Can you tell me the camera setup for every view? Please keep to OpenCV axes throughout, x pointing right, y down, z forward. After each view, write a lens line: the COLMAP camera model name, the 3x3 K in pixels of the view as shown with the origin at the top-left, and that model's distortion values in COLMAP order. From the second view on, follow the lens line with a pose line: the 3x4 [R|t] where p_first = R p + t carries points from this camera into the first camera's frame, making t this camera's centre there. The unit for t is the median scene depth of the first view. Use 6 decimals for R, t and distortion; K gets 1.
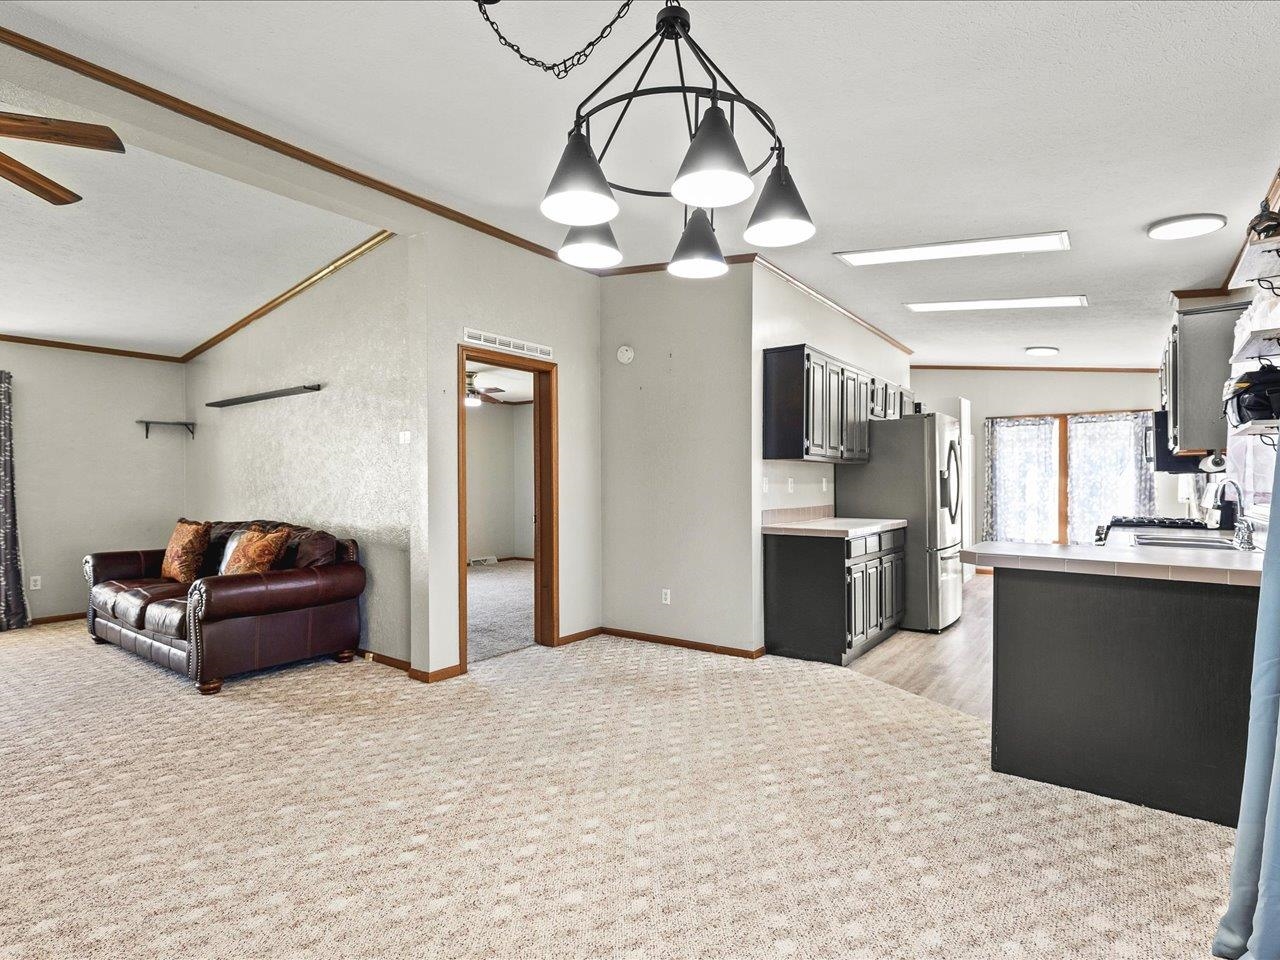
lens RADIAL K [[662.6, 0, 640.0], [0, 662.6, 480.0], [0, 0, 1]] dist [0.005884, -0.000120]
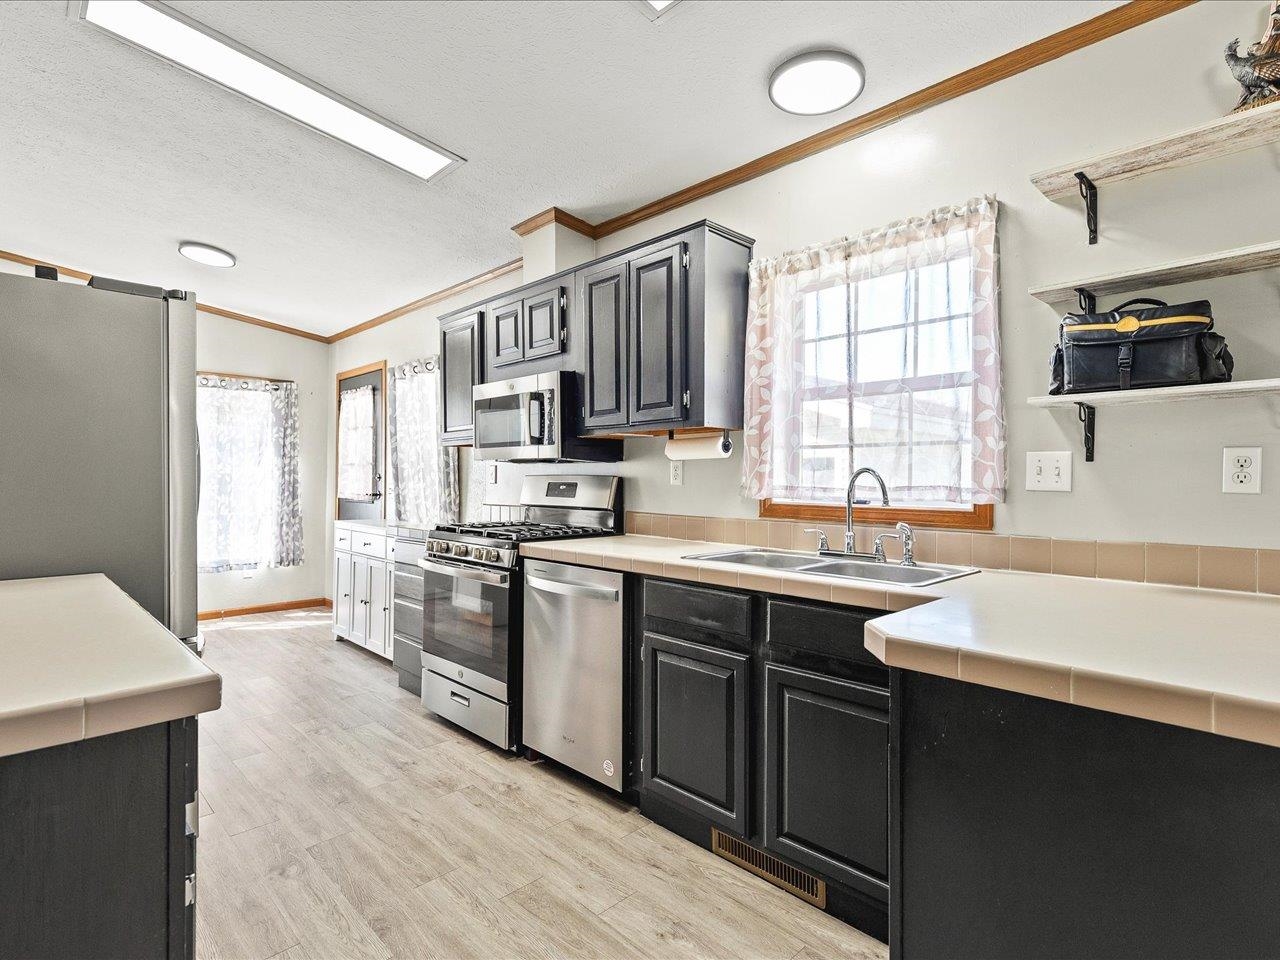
lens RADIAL K [[672.1, 0, 652.1], [0, 672.1, 470.1], [0, 0, 1]] dist [0.011097, 0.000102]
pose [[0.159515, 0.013023, 0.987110, 0.060593], [-0.012689, 0.999857, -0.011141, 0.001546], [-0.987114, -0.010748, 0.159657, 0.483861]]
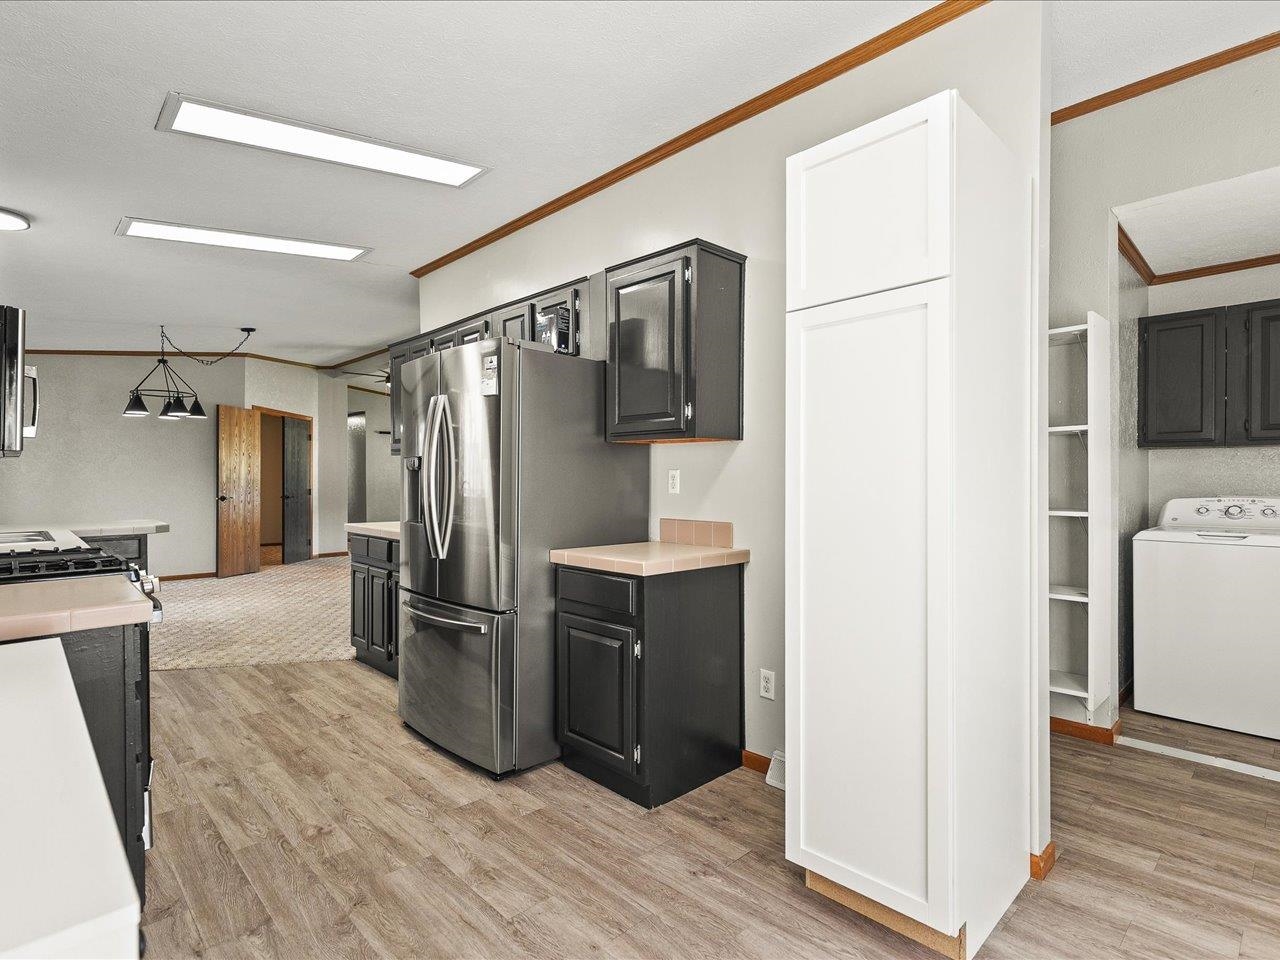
lens RADIAL K [[642.5, 0, 652.3], [0, 642.5, 479.9], [0, 0, 1]] dist [0.004690, -0.000229]
pose [[-0.152776, -0.000636, -0.988261, 0.743385], [0.005236, 0.999985, -0.001452, 0.003261], [0.988247, -0.005396, -0.152771, 0.973614]]
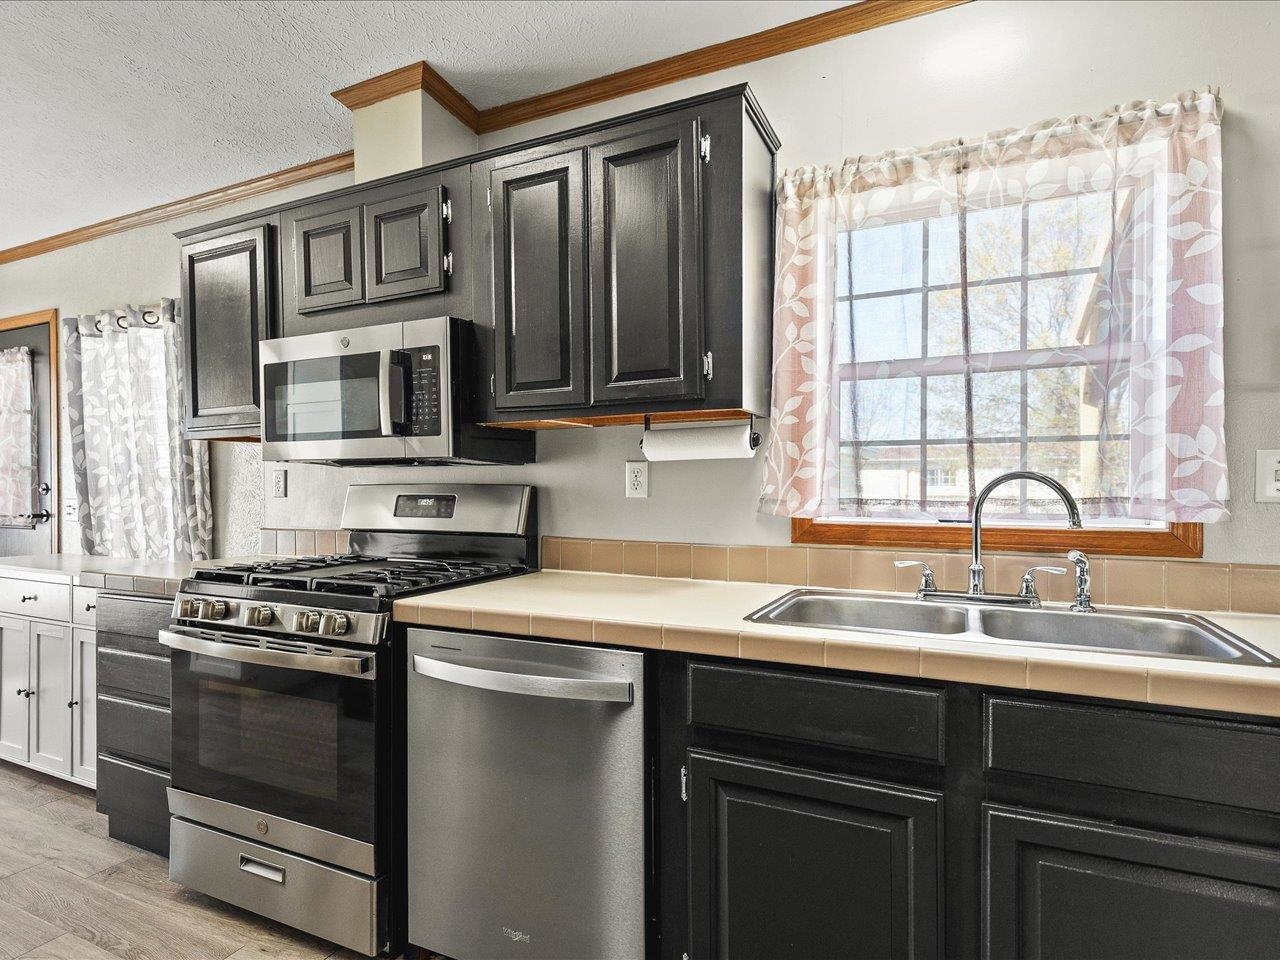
lens RADIAL K [[616.9, 0, 636.1], [0, 616.9, 485.8], [0, 0, 1]] dist [0.001852, 0.000040]
pose [[-0.239578, 0.000515, 0.970877, 0.211758], [-0.005801, 0.999981, -0.001962, 0.001374], [-0.970860, -0.006102, -0.239570, 0.593179]]
